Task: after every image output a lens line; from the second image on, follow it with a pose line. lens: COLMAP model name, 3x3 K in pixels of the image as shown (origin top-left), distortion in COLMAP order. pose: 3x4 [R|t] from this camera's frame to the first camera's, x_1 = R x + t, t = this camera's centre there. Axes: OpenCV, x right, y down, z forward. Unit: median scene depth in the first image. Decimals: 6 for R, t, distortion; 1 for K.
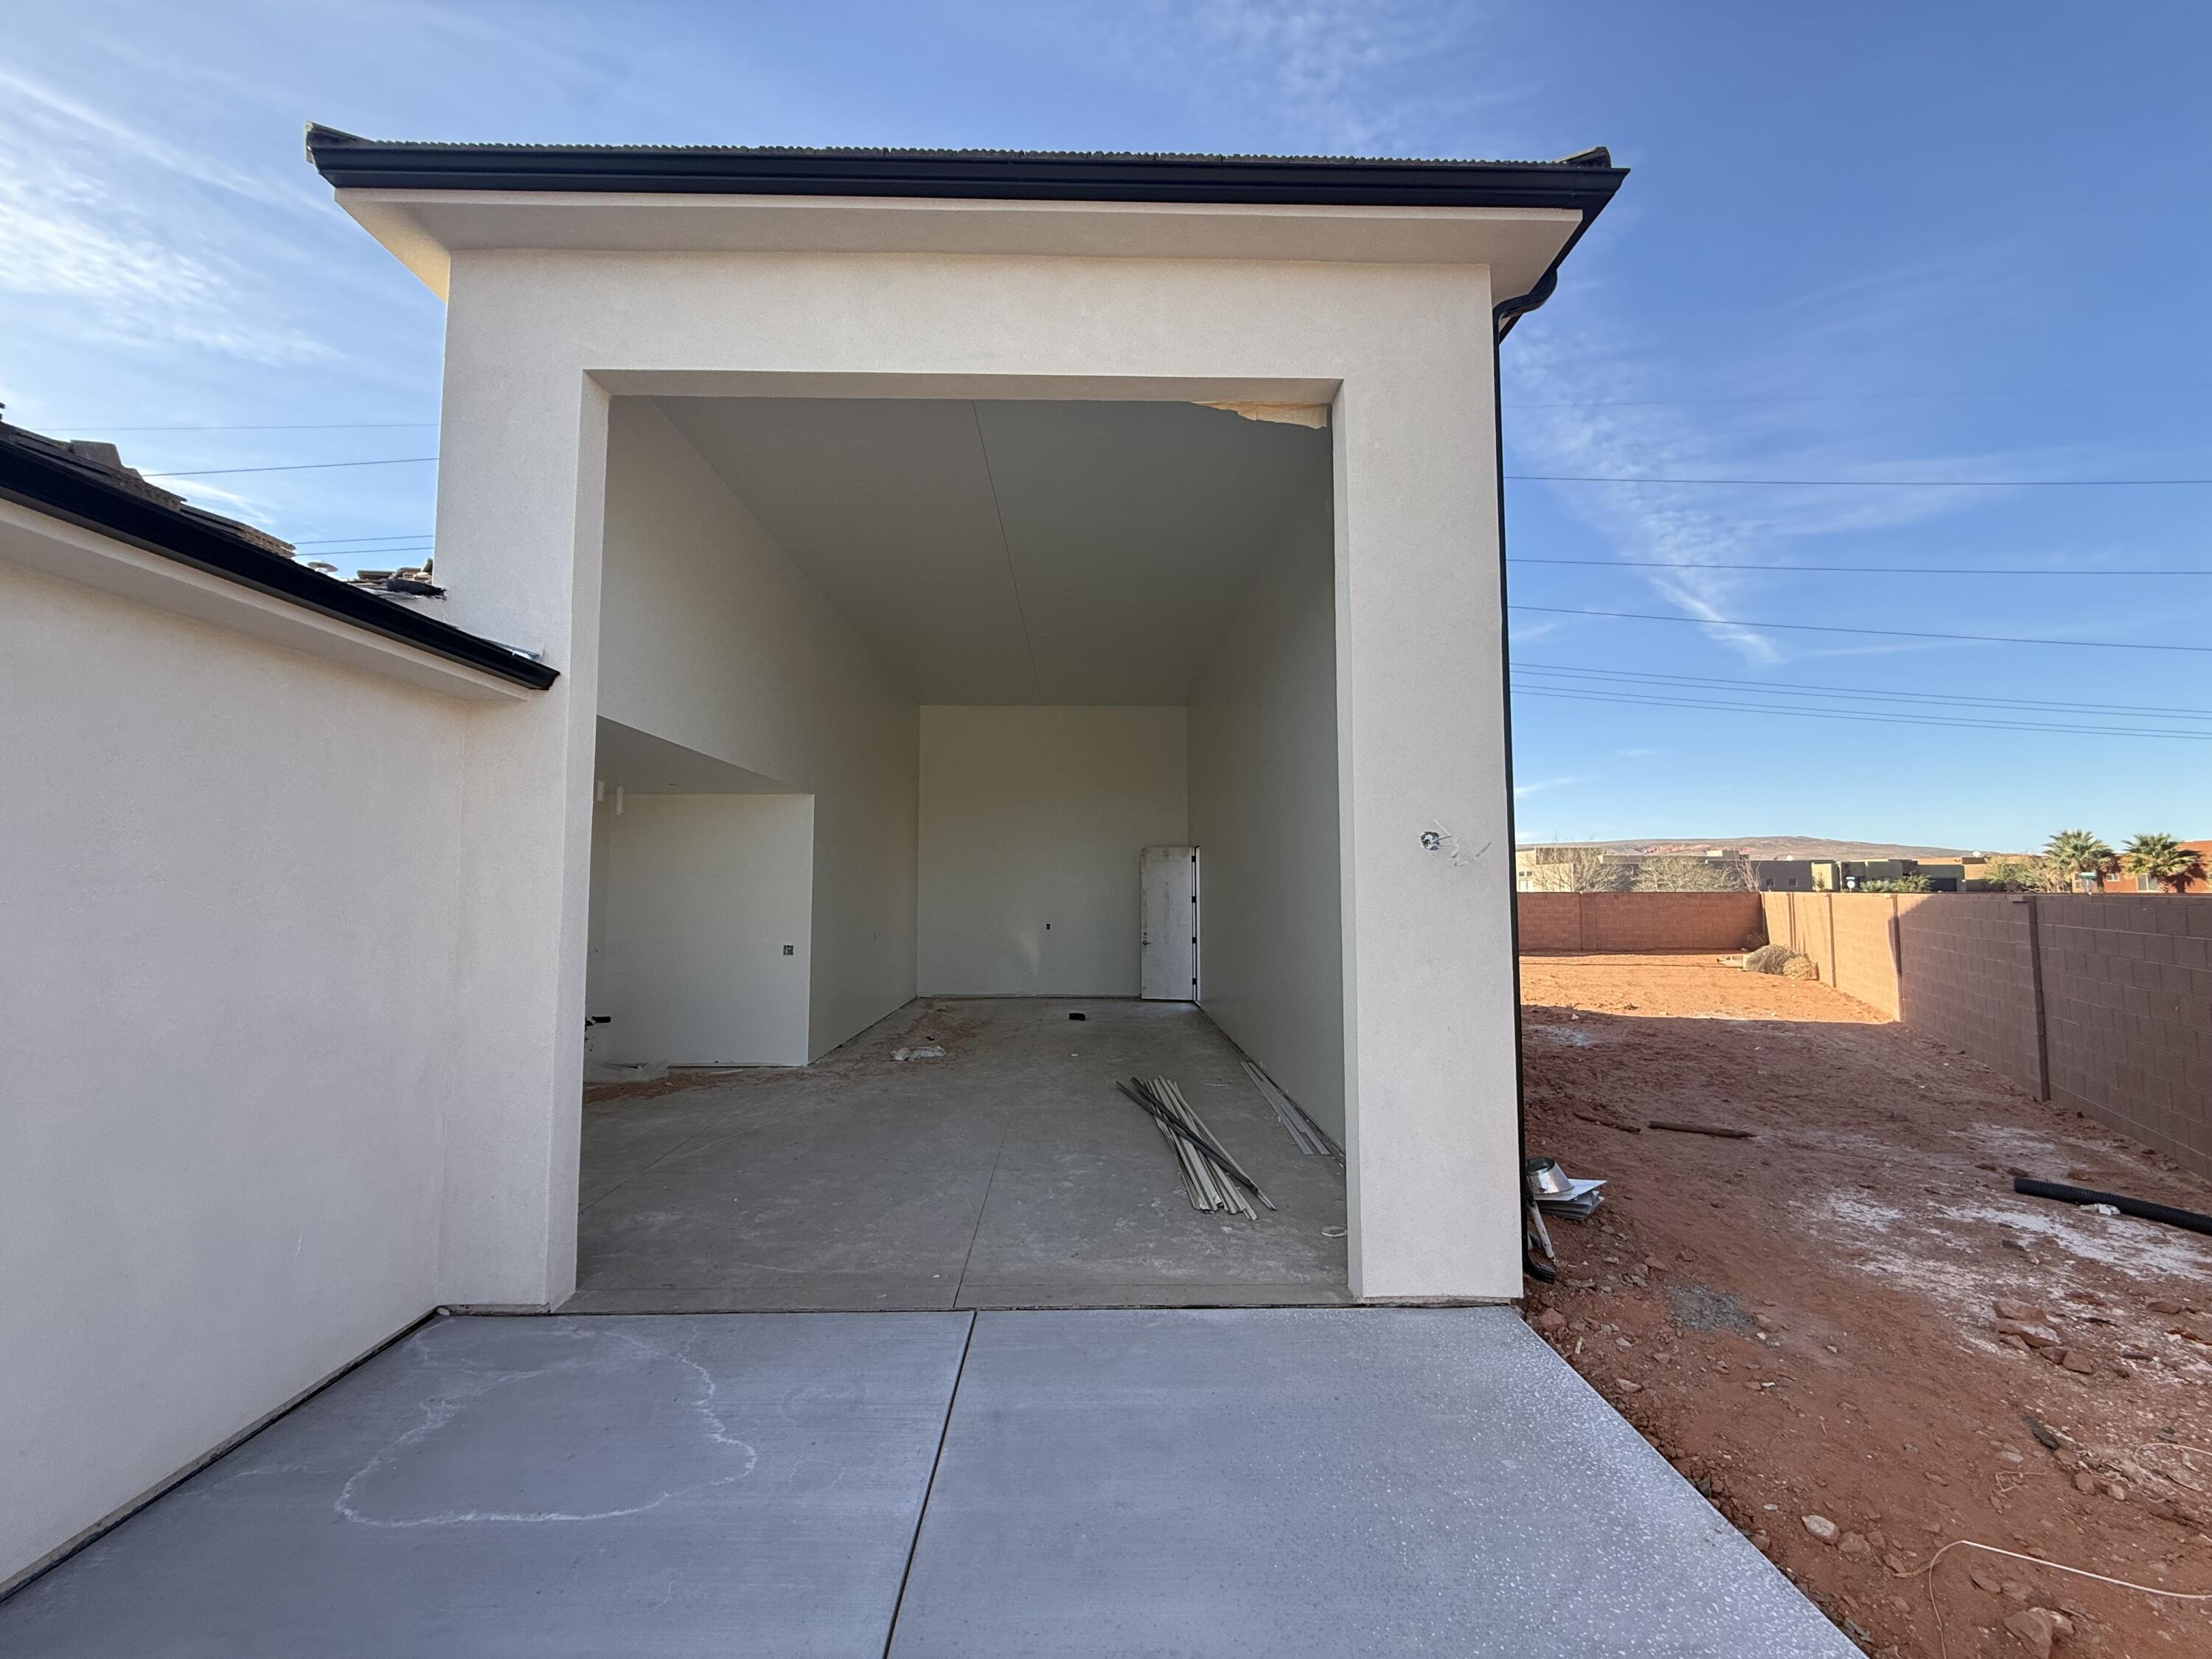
lens RADIAL K [[886.2, 0, 1098.7], [0, 886.2, 851.0], [0, 0, 1]] dist [-0.000605, -0.000398]
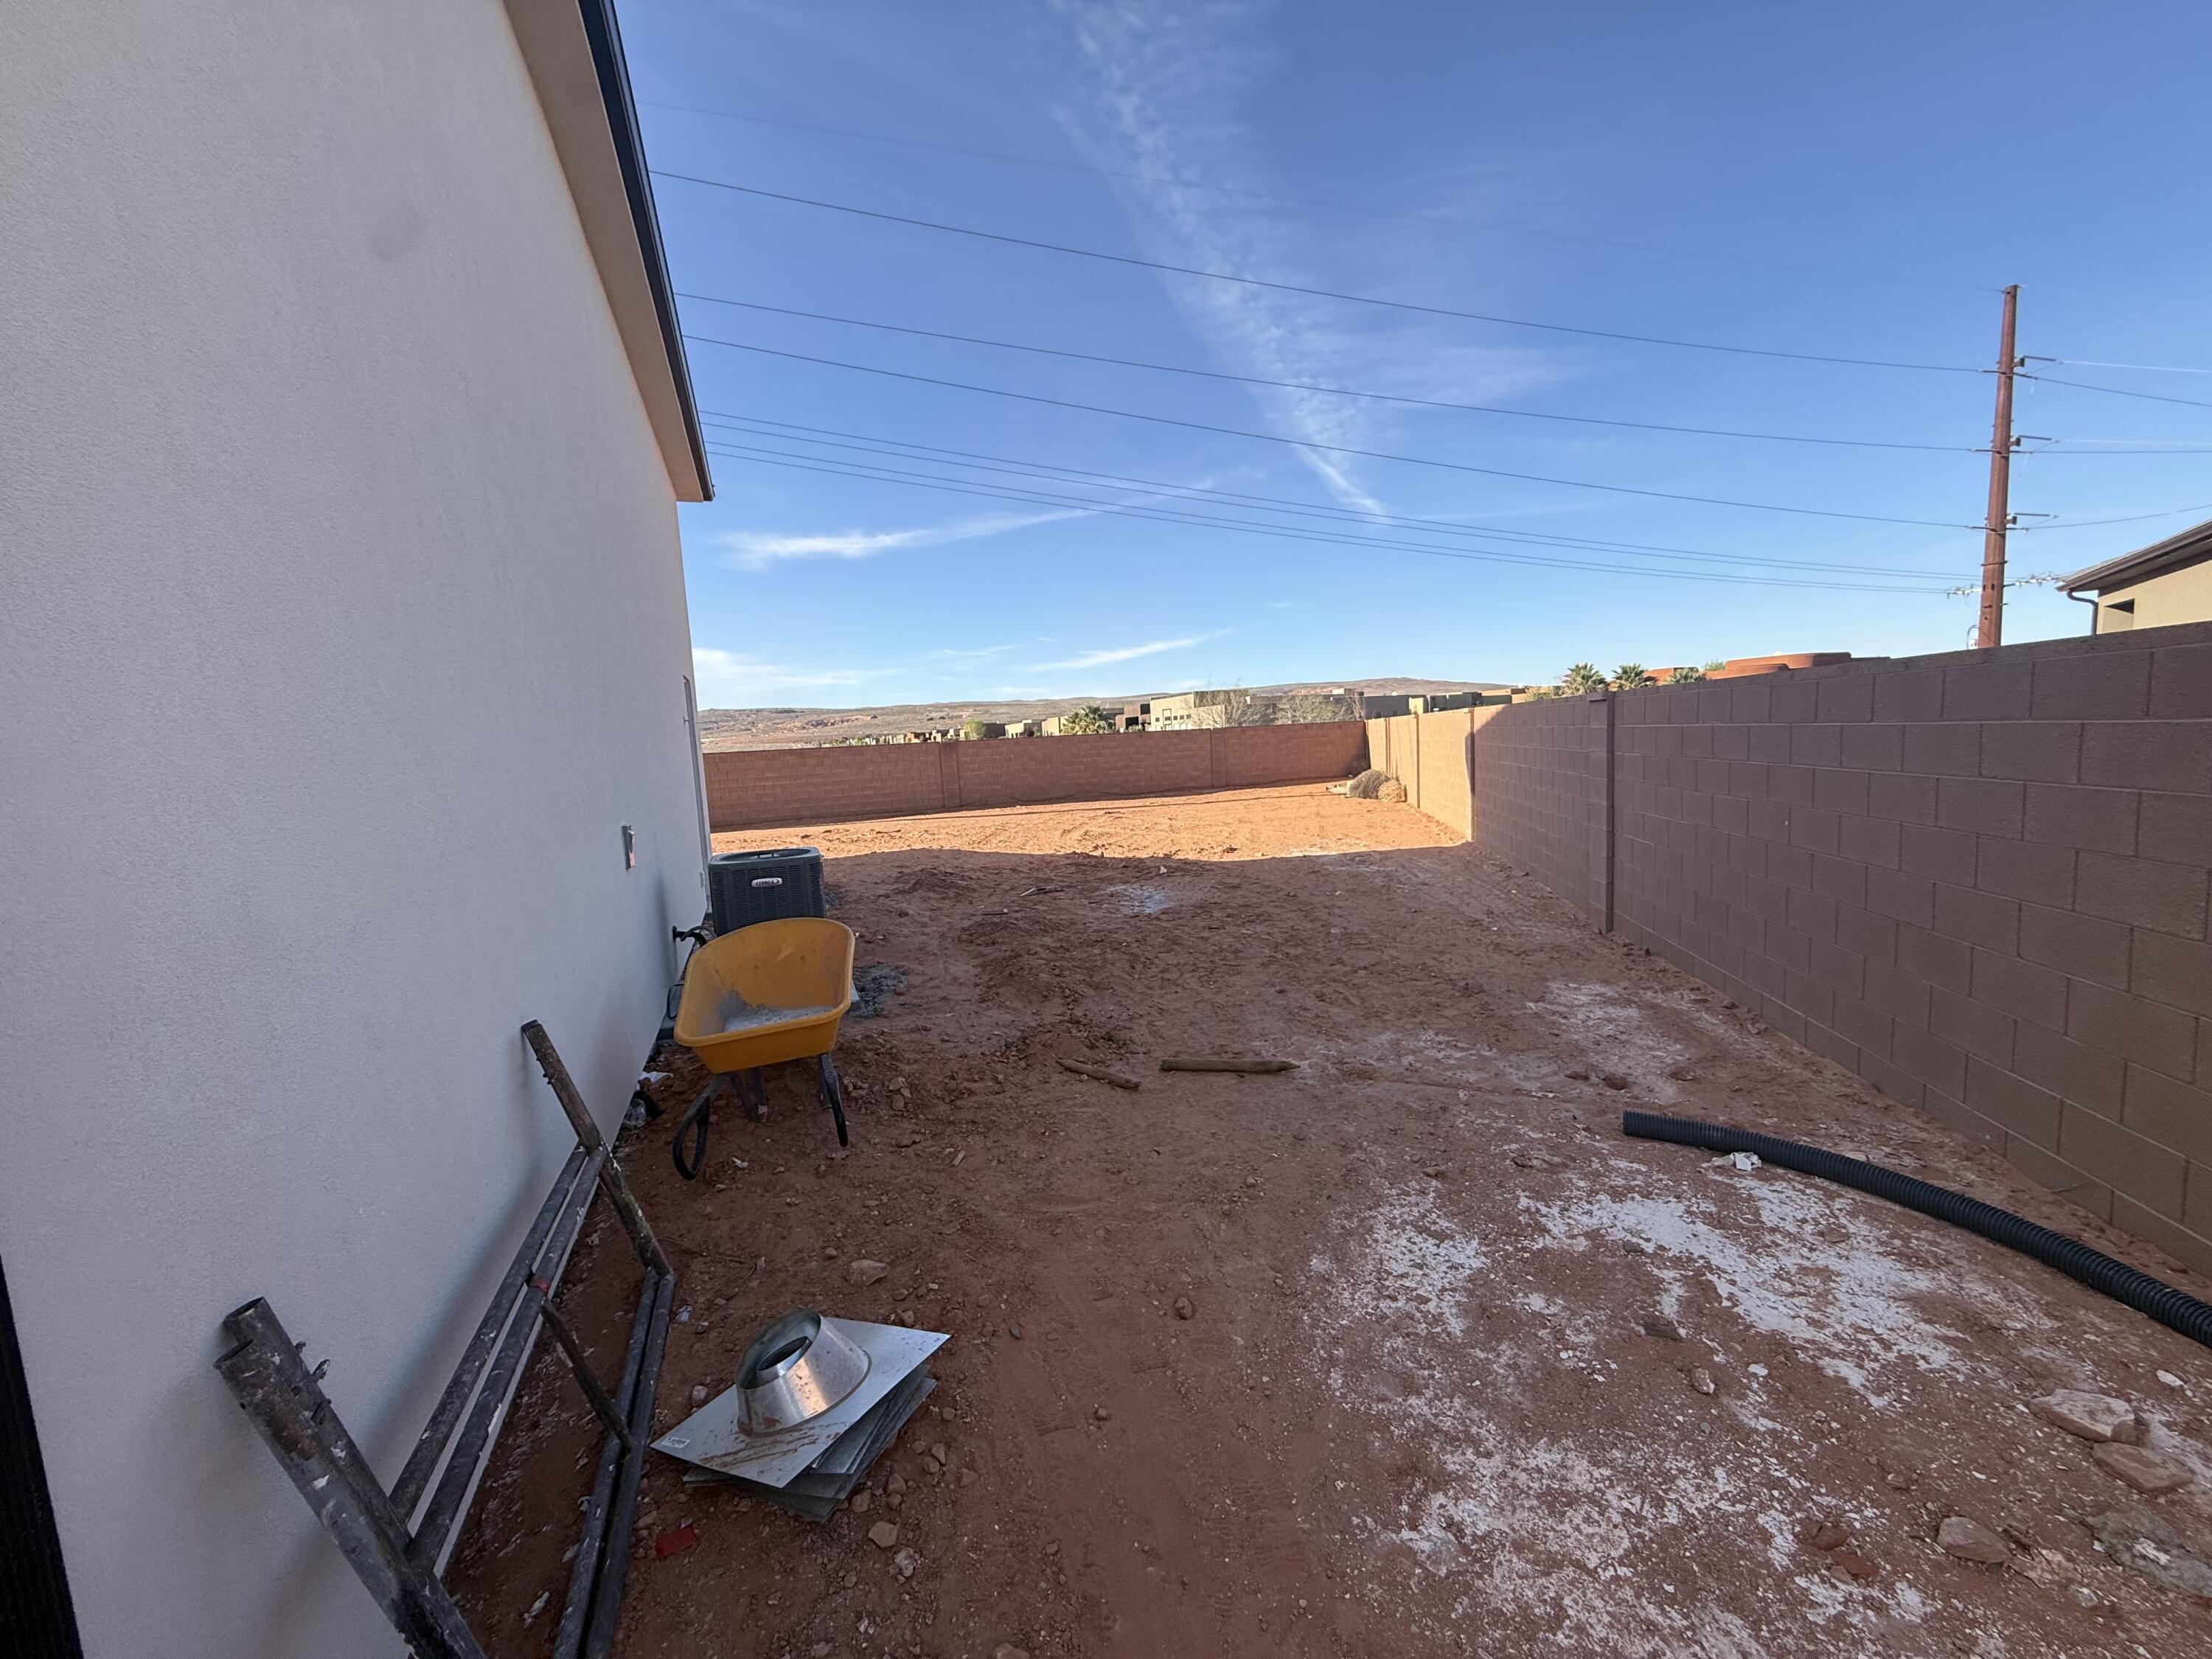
lens RADIAL K [[876.8, 0, 1105.4], [0, 876.8, 827.5], [0, 0, 1]] dist [0.000098, 0.000139]
pose [[0.939934, -0.084458, 0.330744, 0.182230], [0.039012, 0.989138, 0.141715, 0.022495], [-0.339121, -0.120300, 0.933019, 0.208073]]
